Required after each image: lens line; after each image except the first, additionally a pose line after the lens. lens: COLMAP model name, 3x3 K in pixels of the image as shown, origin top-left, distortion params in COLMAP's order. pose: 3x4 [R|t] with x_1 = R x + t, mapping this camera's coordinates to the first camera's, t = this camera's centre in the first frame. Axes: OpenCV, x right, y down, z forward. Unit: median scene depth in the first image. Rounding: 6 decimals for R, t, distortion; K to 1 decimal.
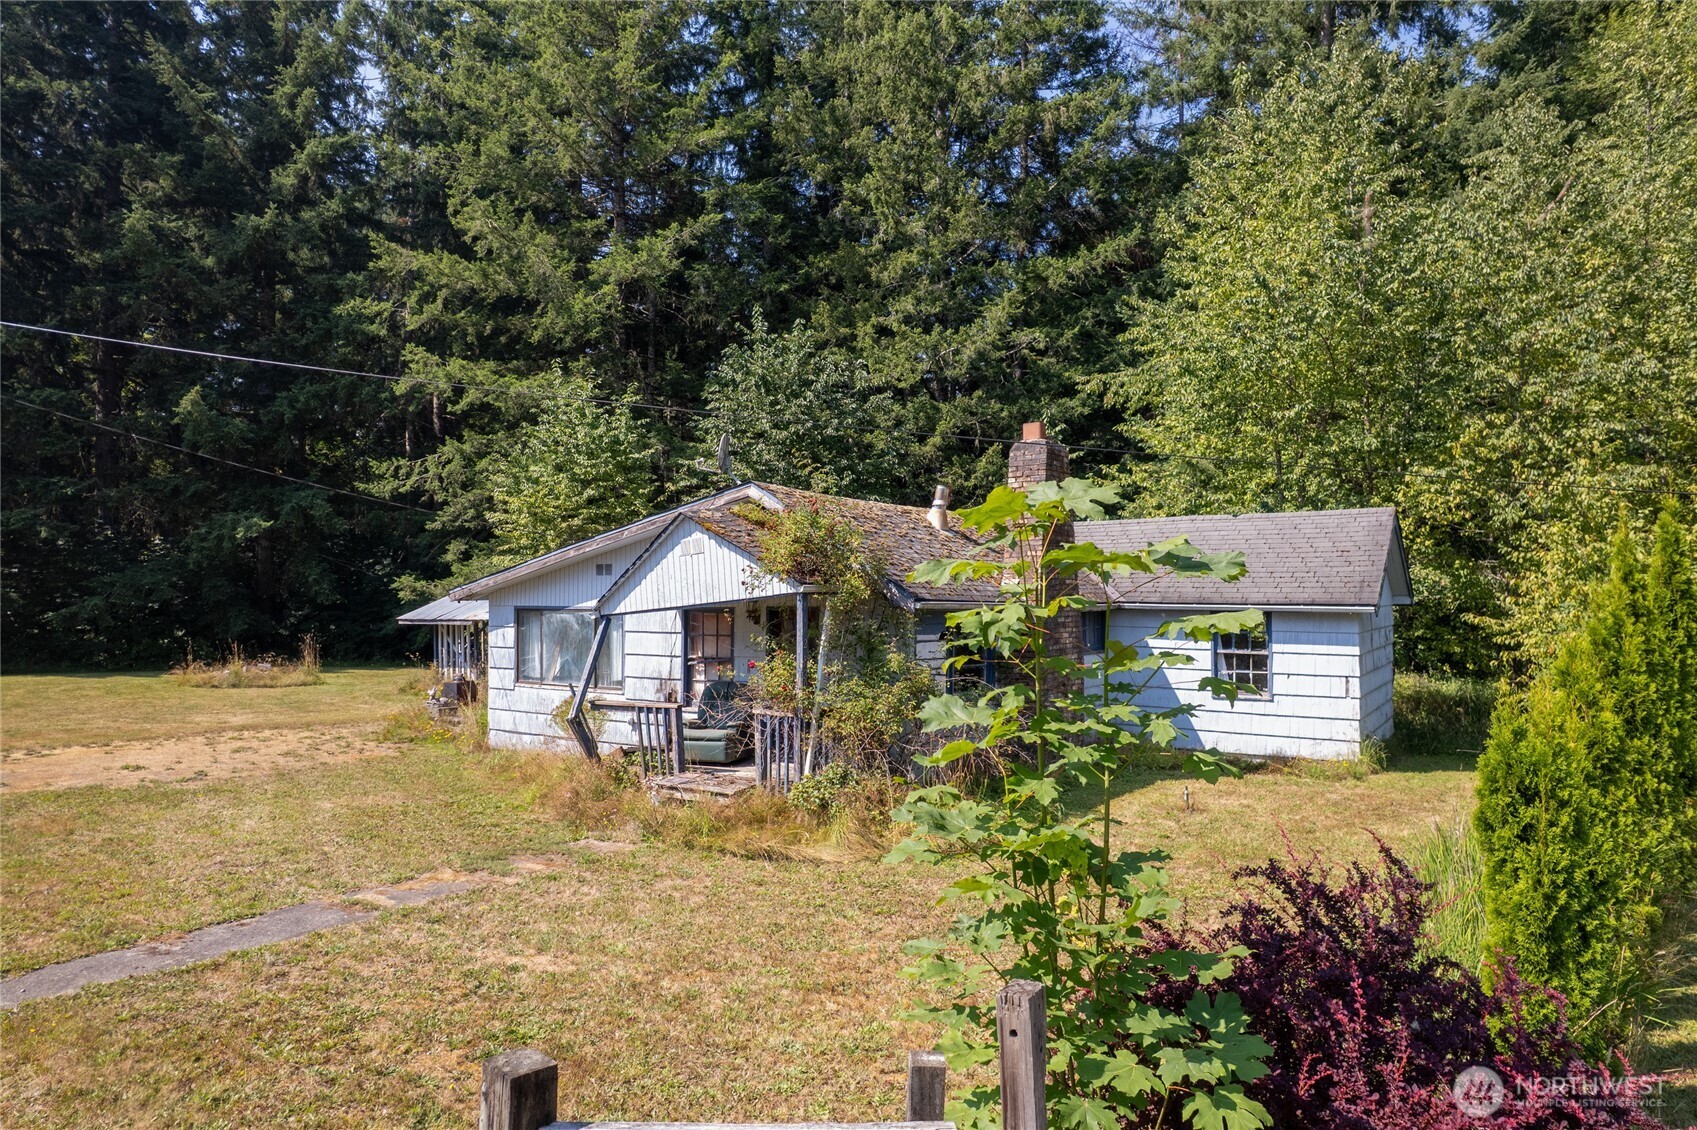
lens RADIAL K [[1083.0, 0, 847.8], [0, 1083.0, 600.4], [0, 0, 1]] dist [-0.040764, 0.001078]
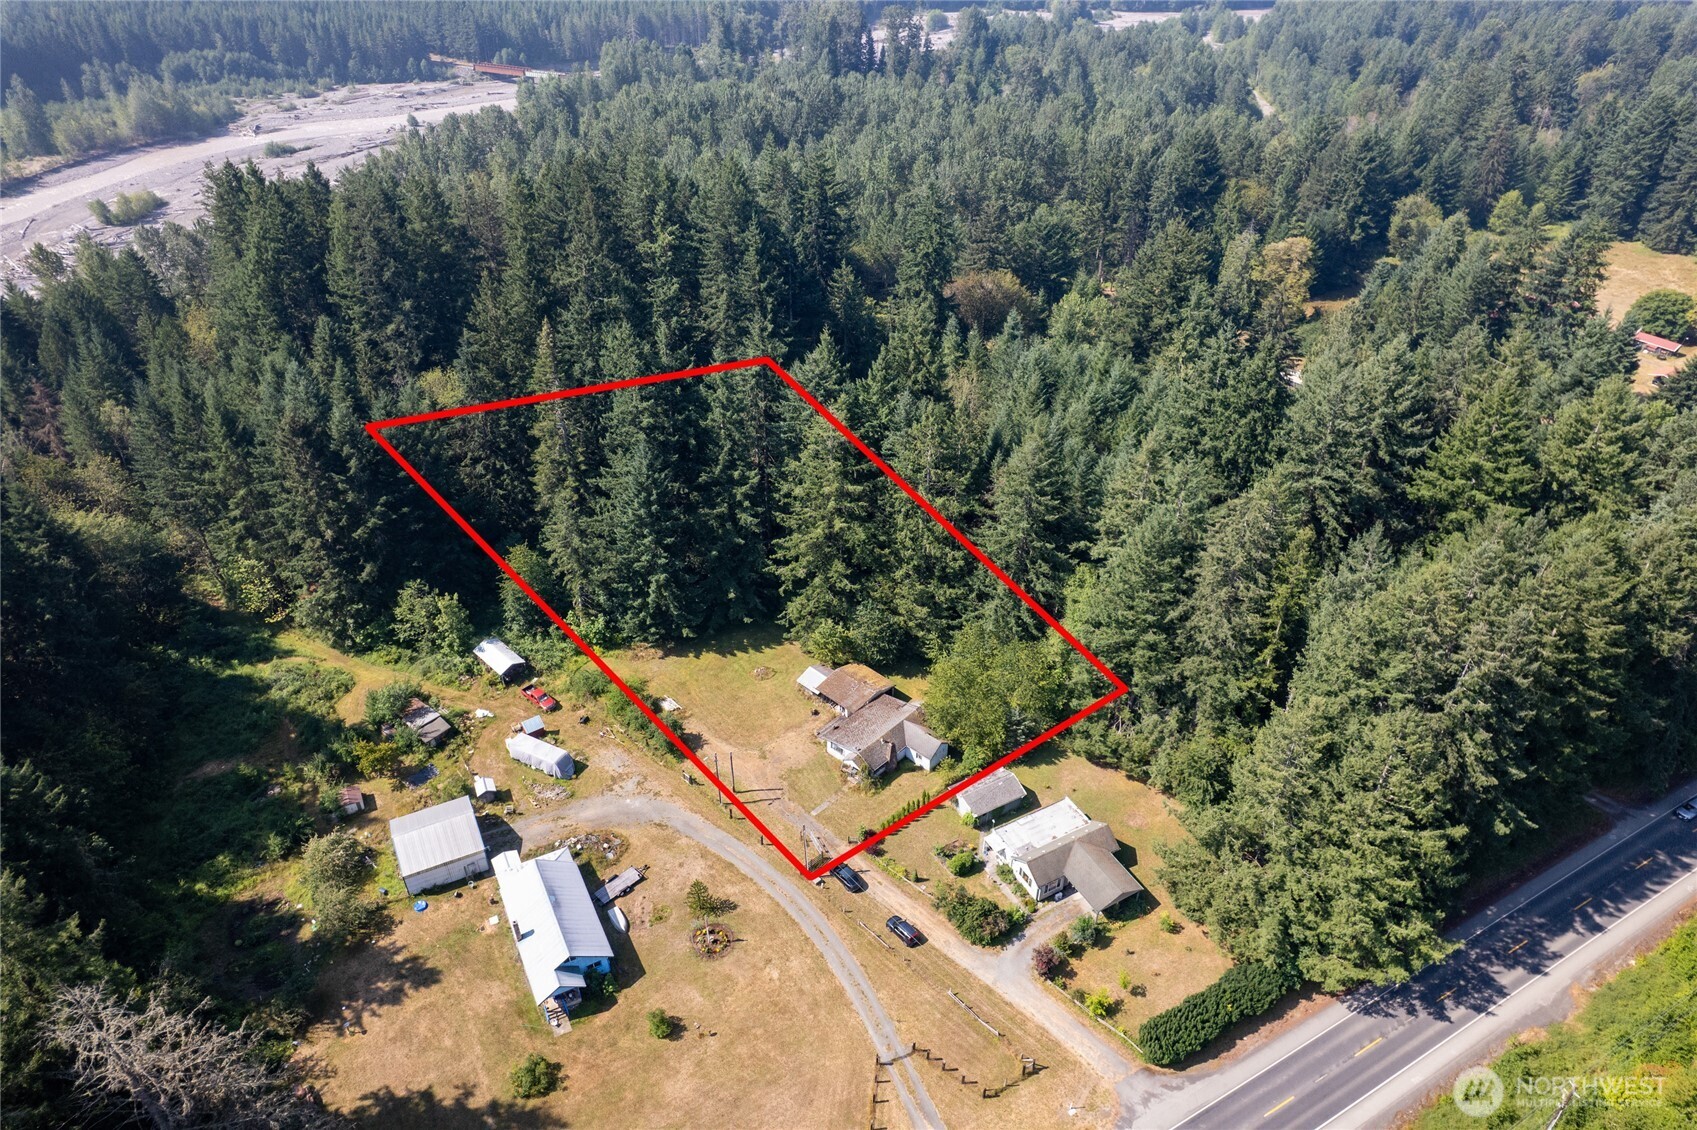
lens RADIAL K [[1079.6, 0, 854.2], [0, 1079.6, 572.7], [0, 0, 1]] dist [-0.077724, 0.067957]
pose [[0.988129, 0.090900, -0.123846, 0.370385], [-0.004654, 0.823501, 0.567296, -2.773571], [0.153554, -0.559986, 0.814148, -2.391411]]
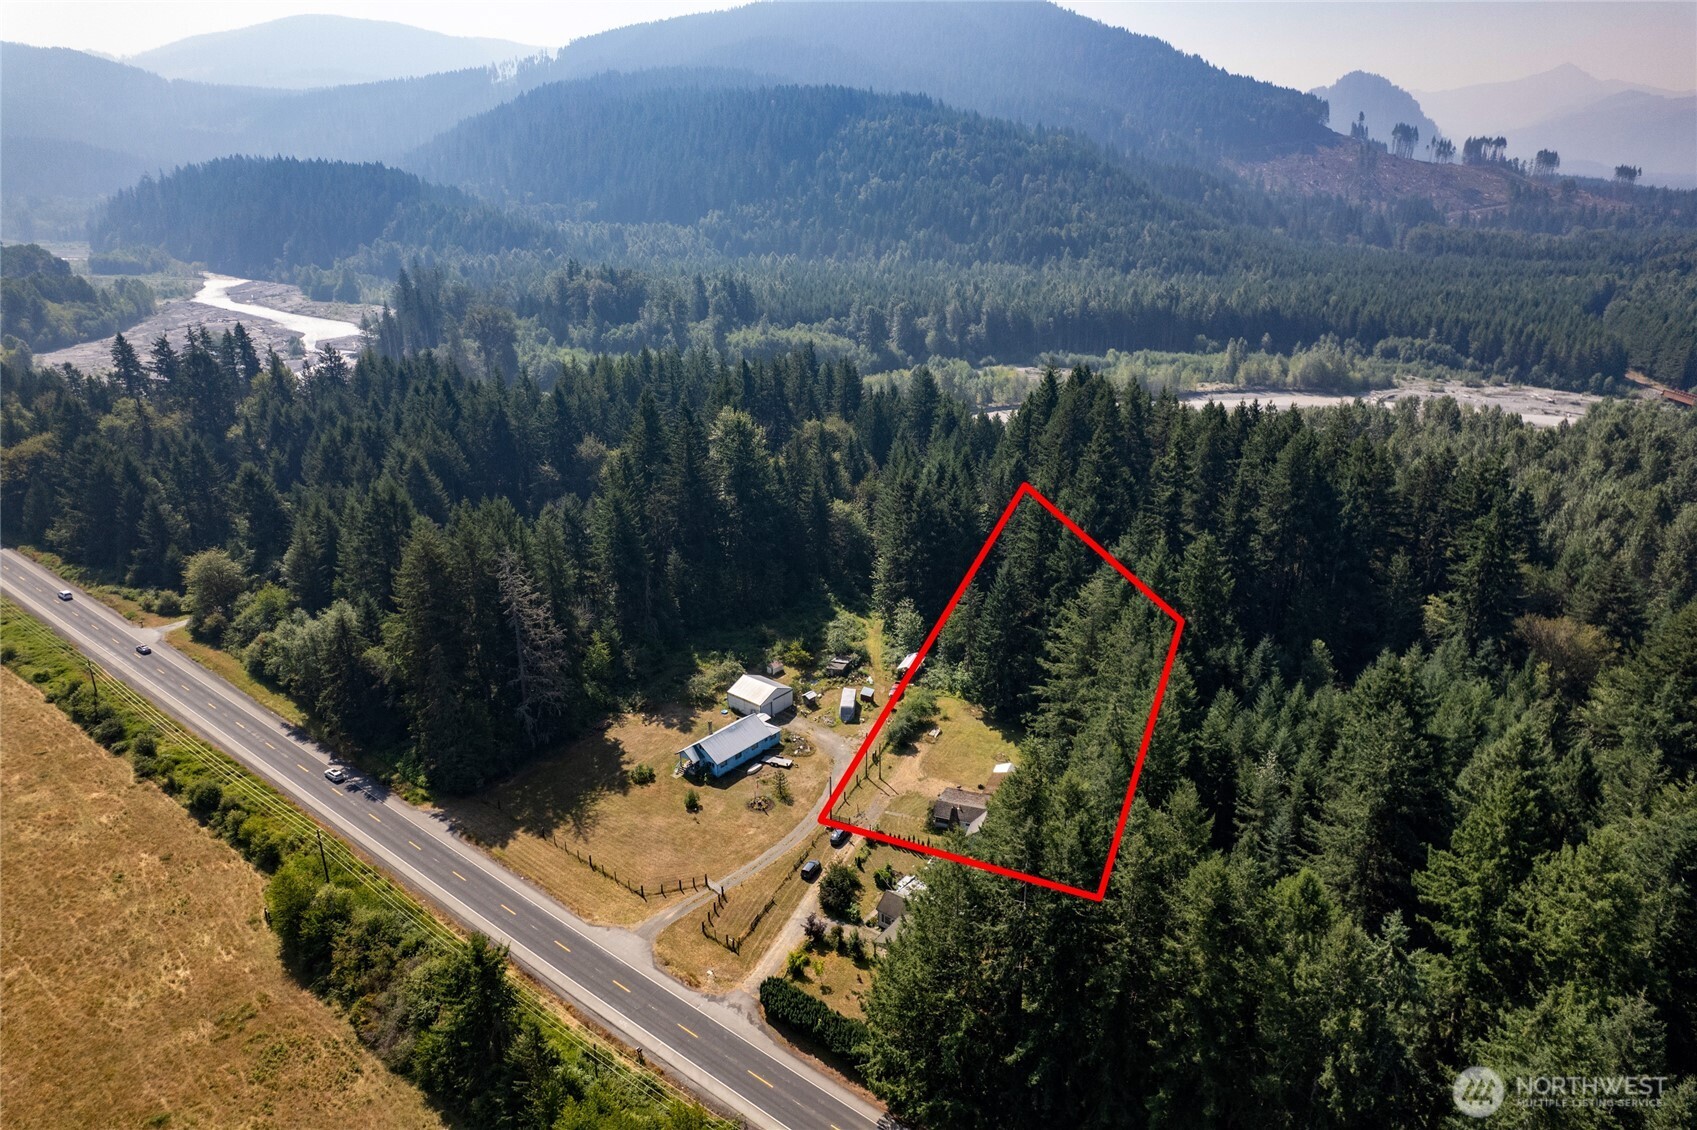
lens RADIAL K [[1076.1, 0, 854.1], [0, 1076.1, 572.2], [0, 0, 1]] dist [-0.076559, 0.067911]
pose [[0.245316, 0.335528, -0.909528, 4.078218], [-0.002587, 0.938419, 0.345489, -2.770327], [0.969440, -0.082401, 0.231077, -1.046608]]
